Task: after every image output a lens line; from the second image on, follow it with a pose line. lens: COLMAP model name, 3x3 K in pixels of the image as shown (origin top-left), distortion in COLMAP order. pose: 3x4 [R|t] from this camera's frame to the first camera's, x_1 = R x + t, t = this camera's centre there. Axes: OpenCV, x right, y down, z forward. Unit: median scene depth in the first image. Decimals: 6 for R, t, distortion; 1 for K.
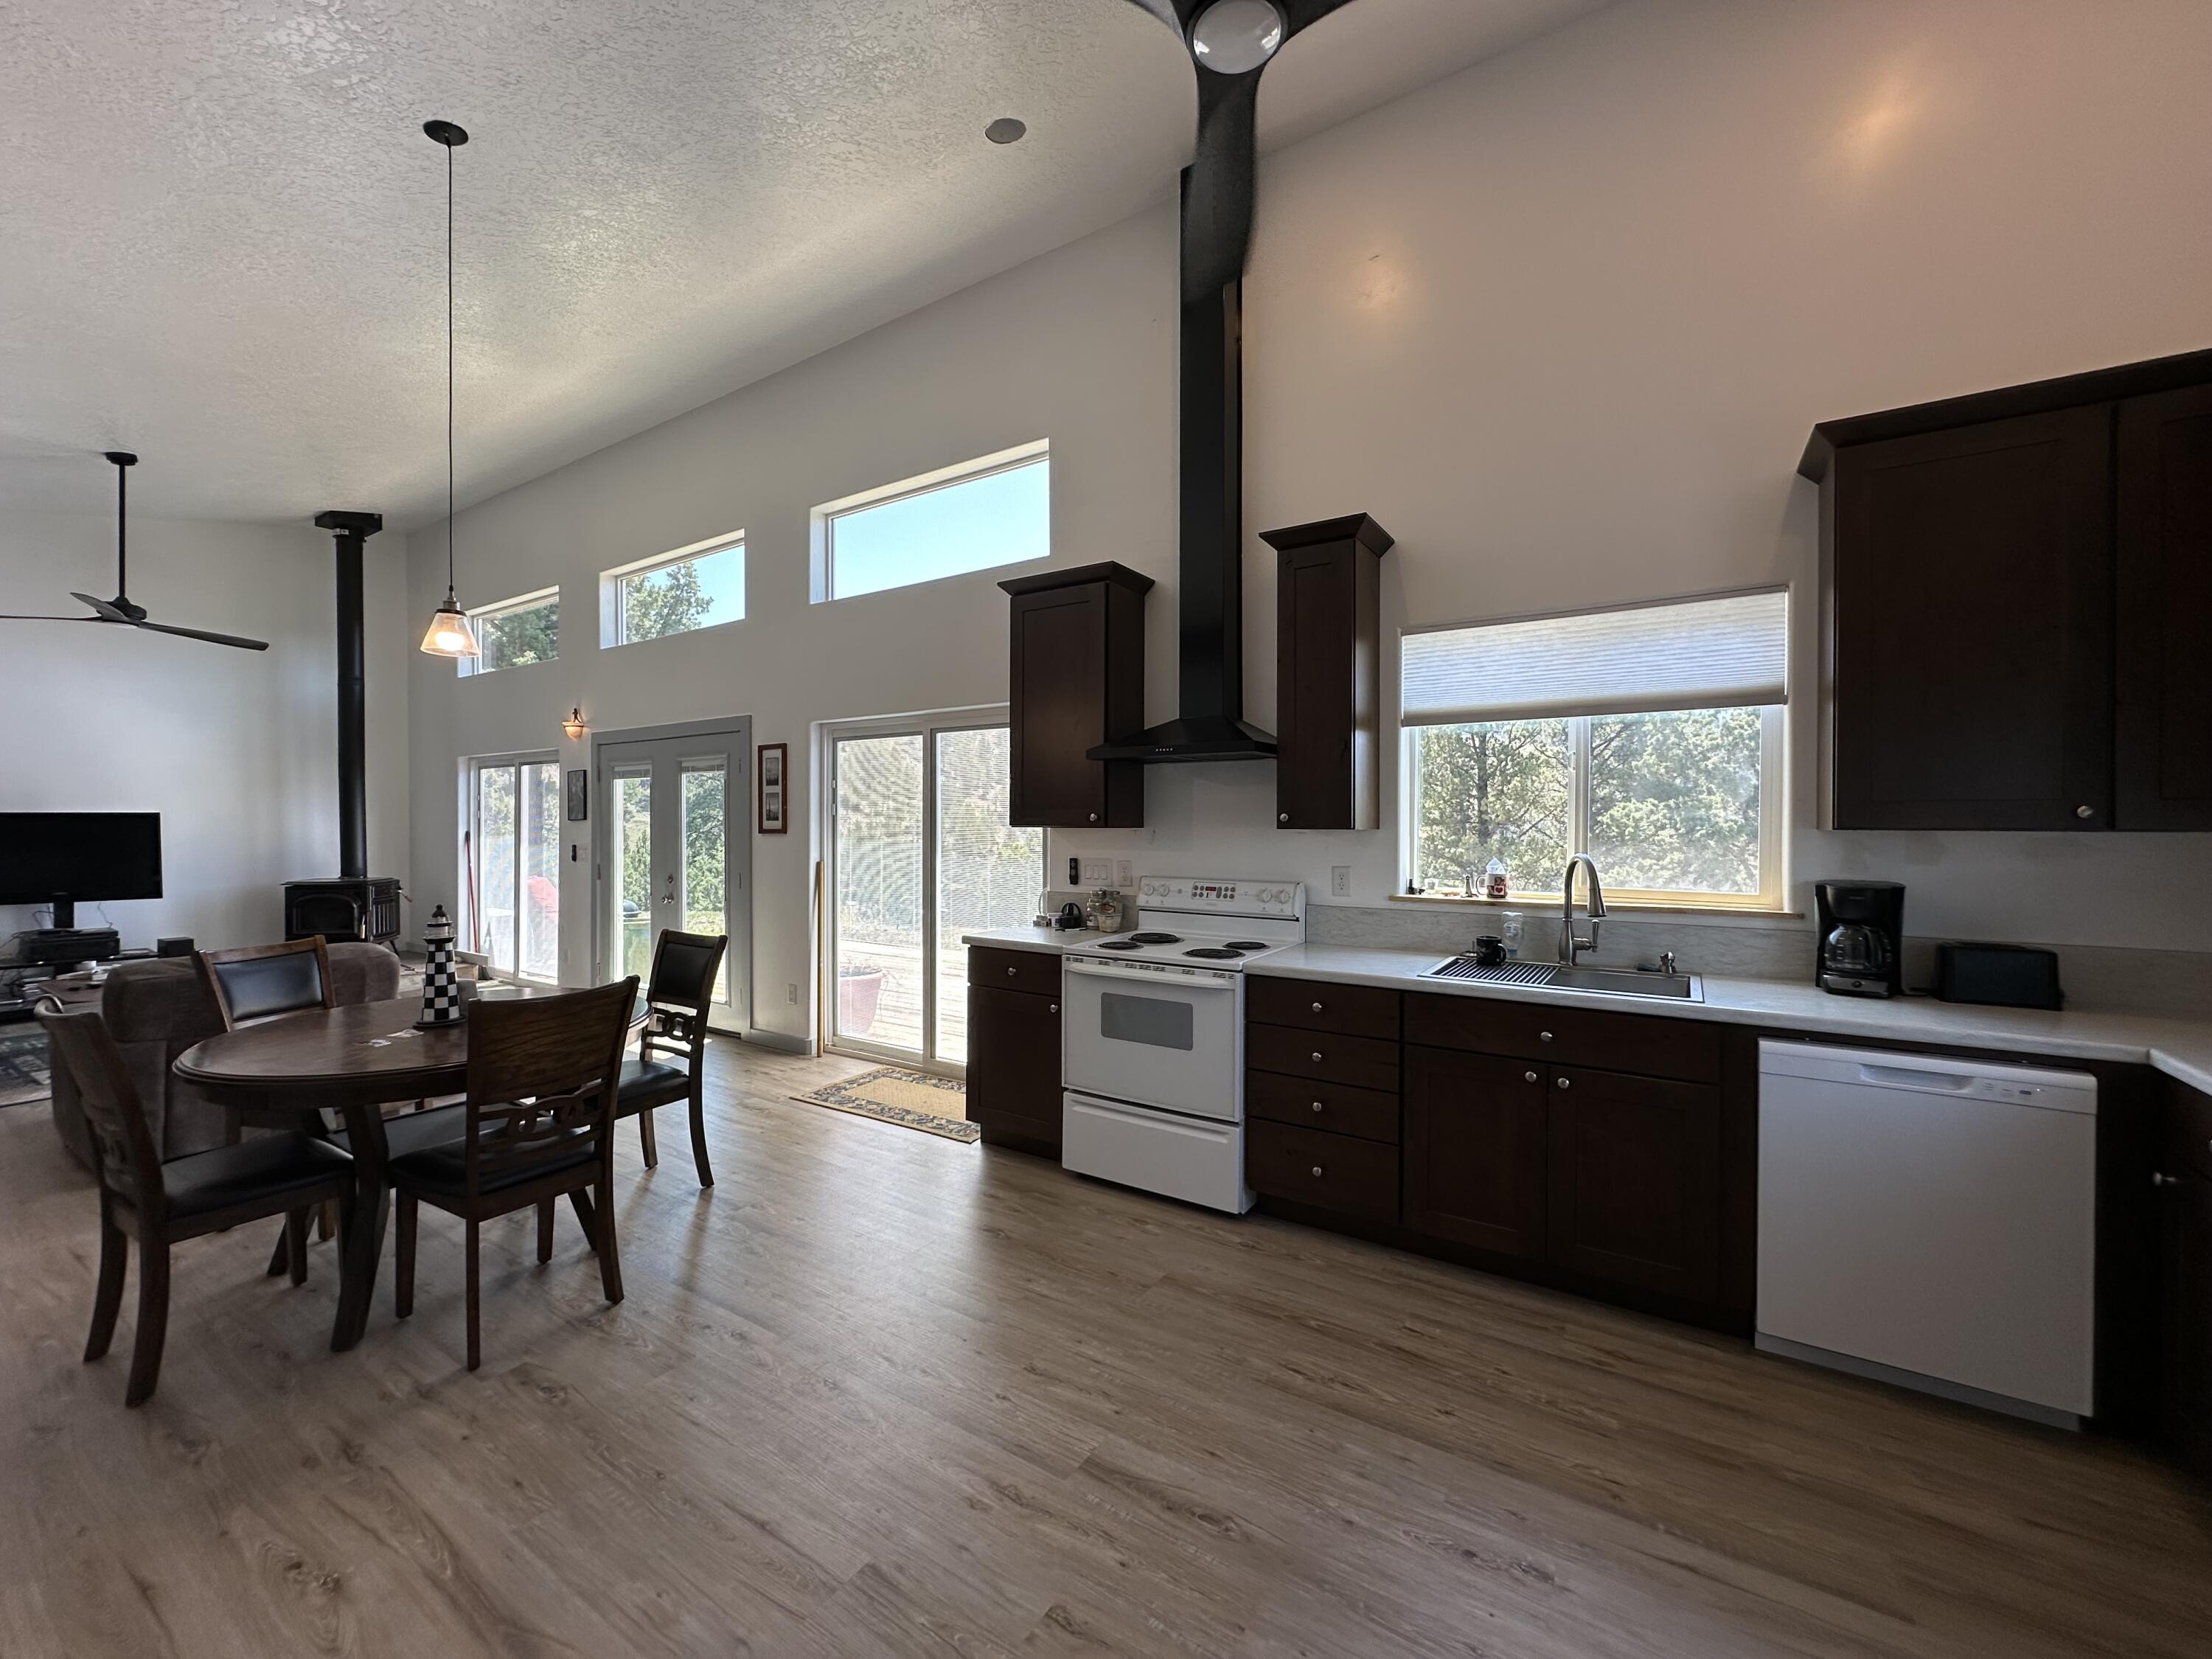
lens RADIAL K [[881.0, 0, 1105.0], [0, 881.0, 829.8], [0, 0, 1]] dist [-0.001921, 0.000597]
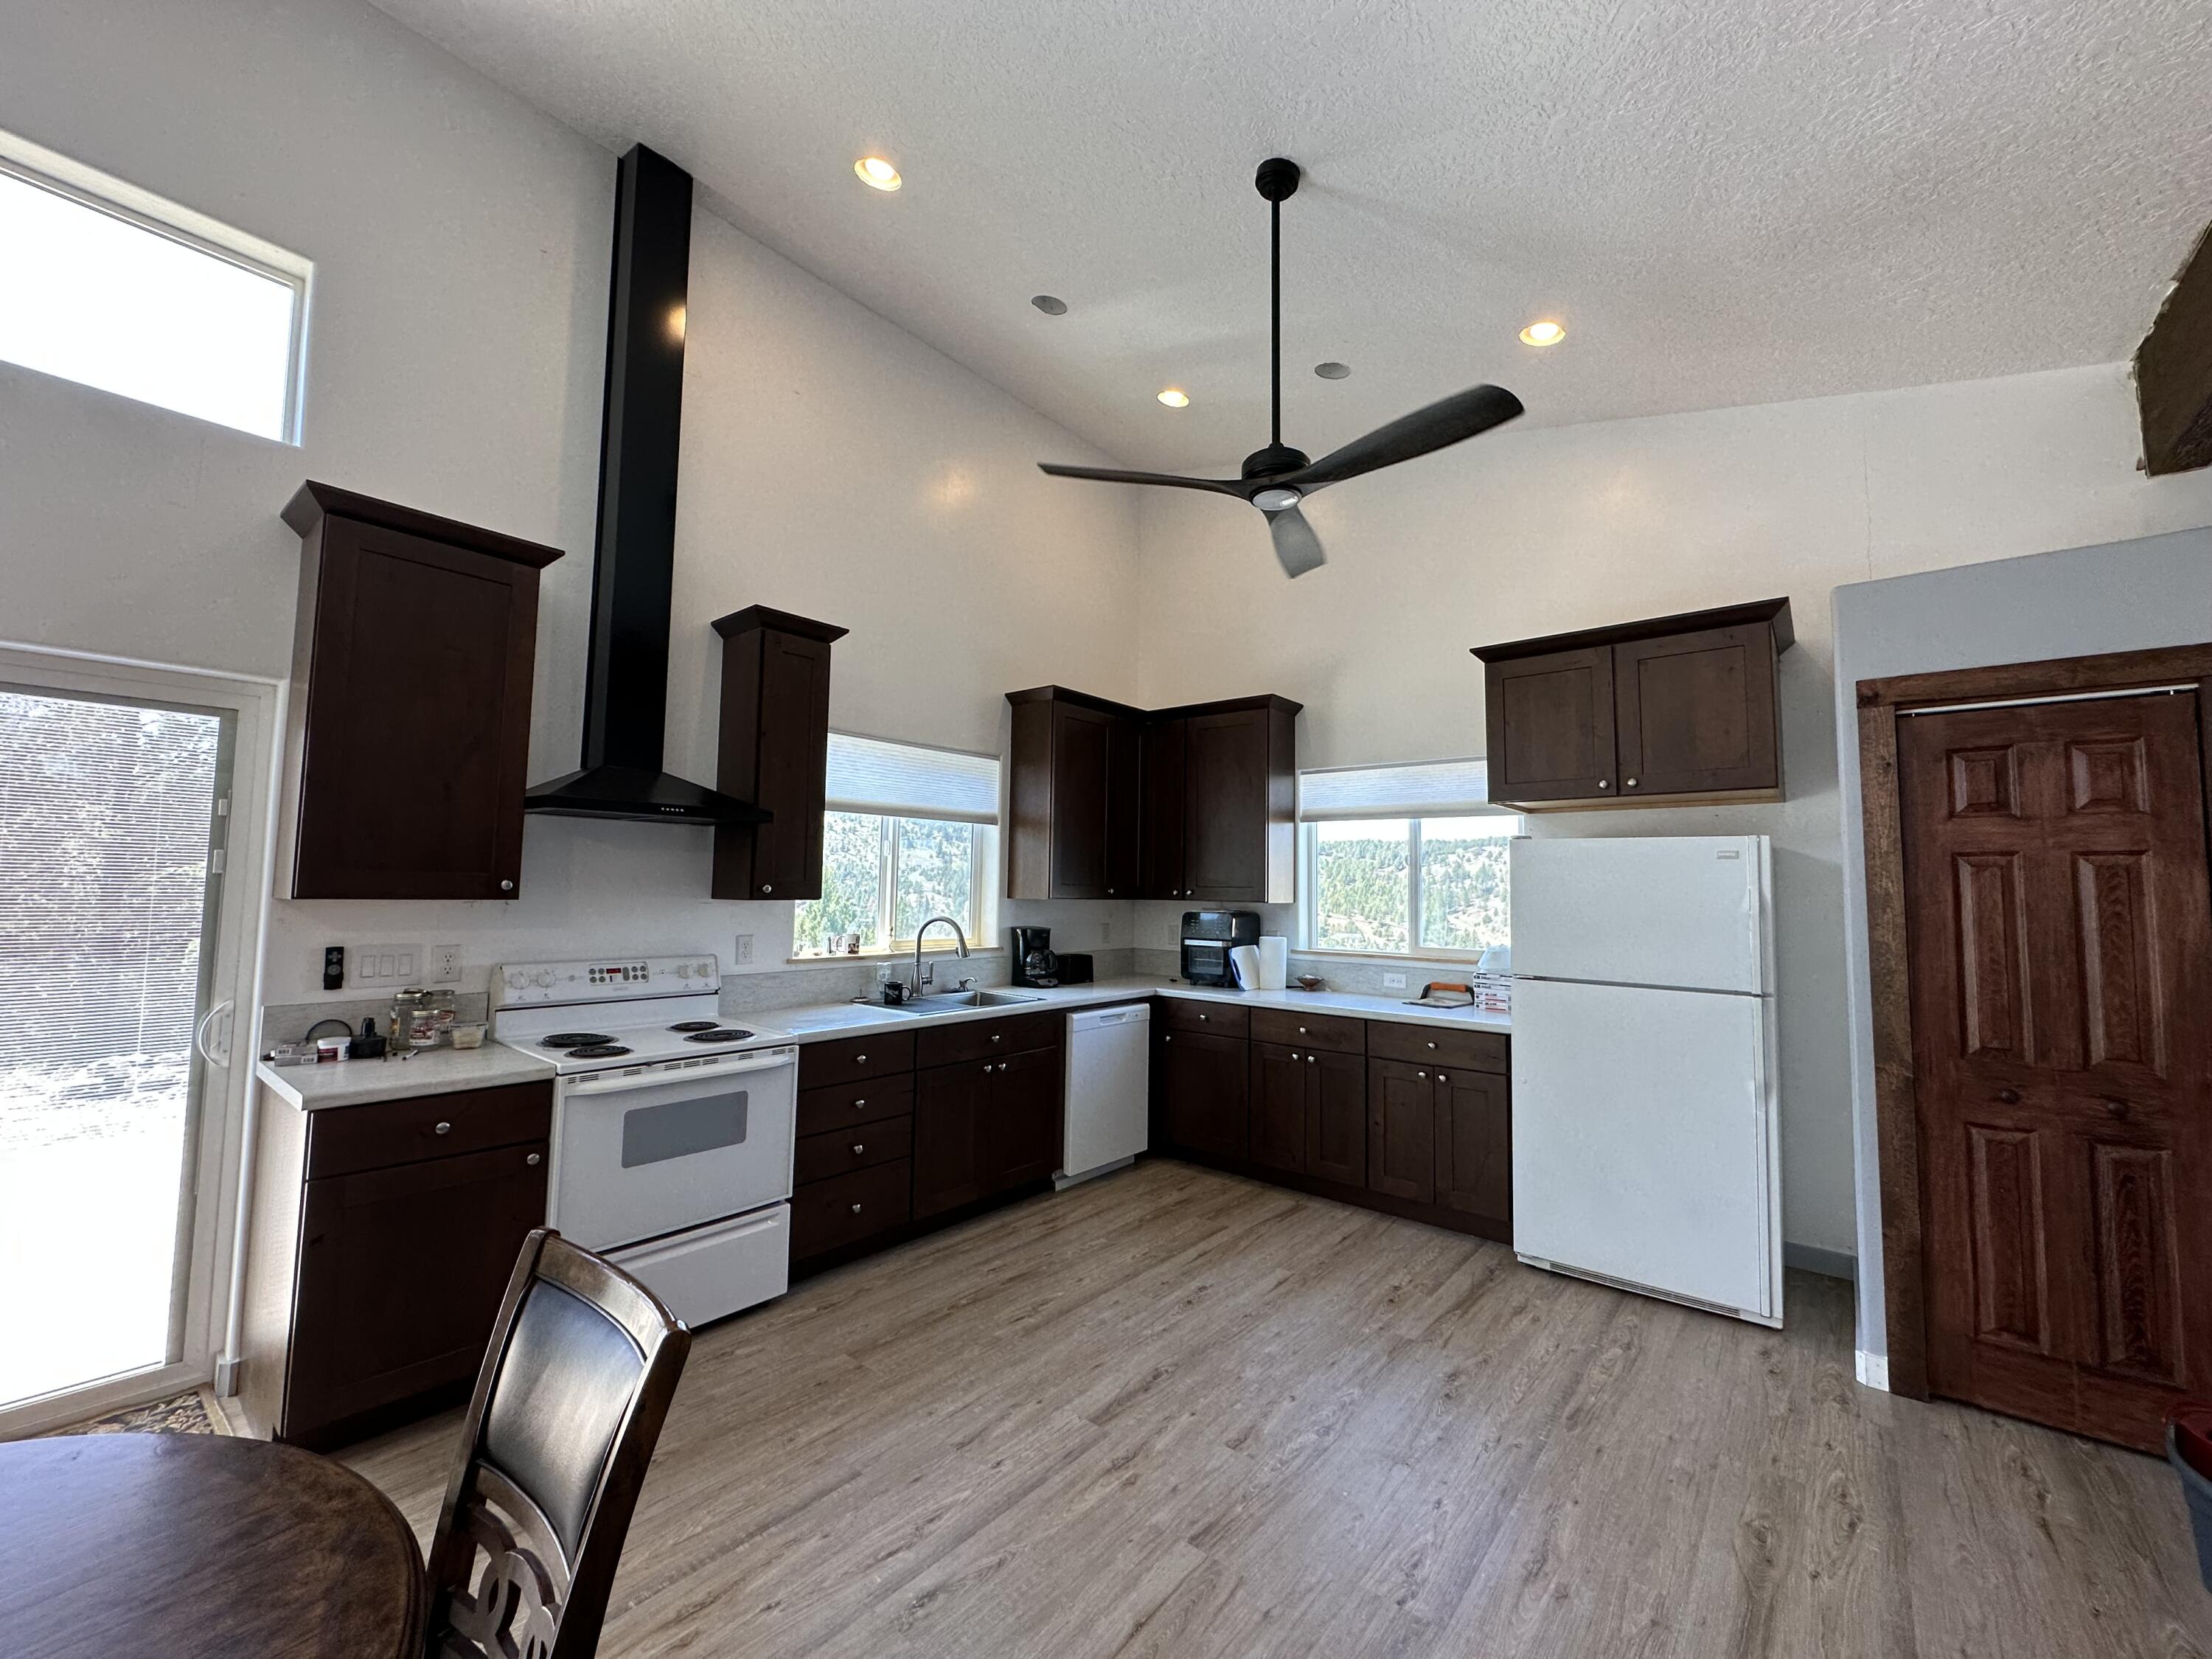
lens RADIAL K [[881.0, 0, 1107.3], [0, 881.0, 830.2], [0, 0, 1]] dist [-0.001921, 0.000597]
pose [[0.113587, 0.067478, 0.991234, -0.722922], [-0.008319, 0.997721, -0.066967, -0.015680], [-0.993493, -0.000639, 0.113889, 0.467635]]
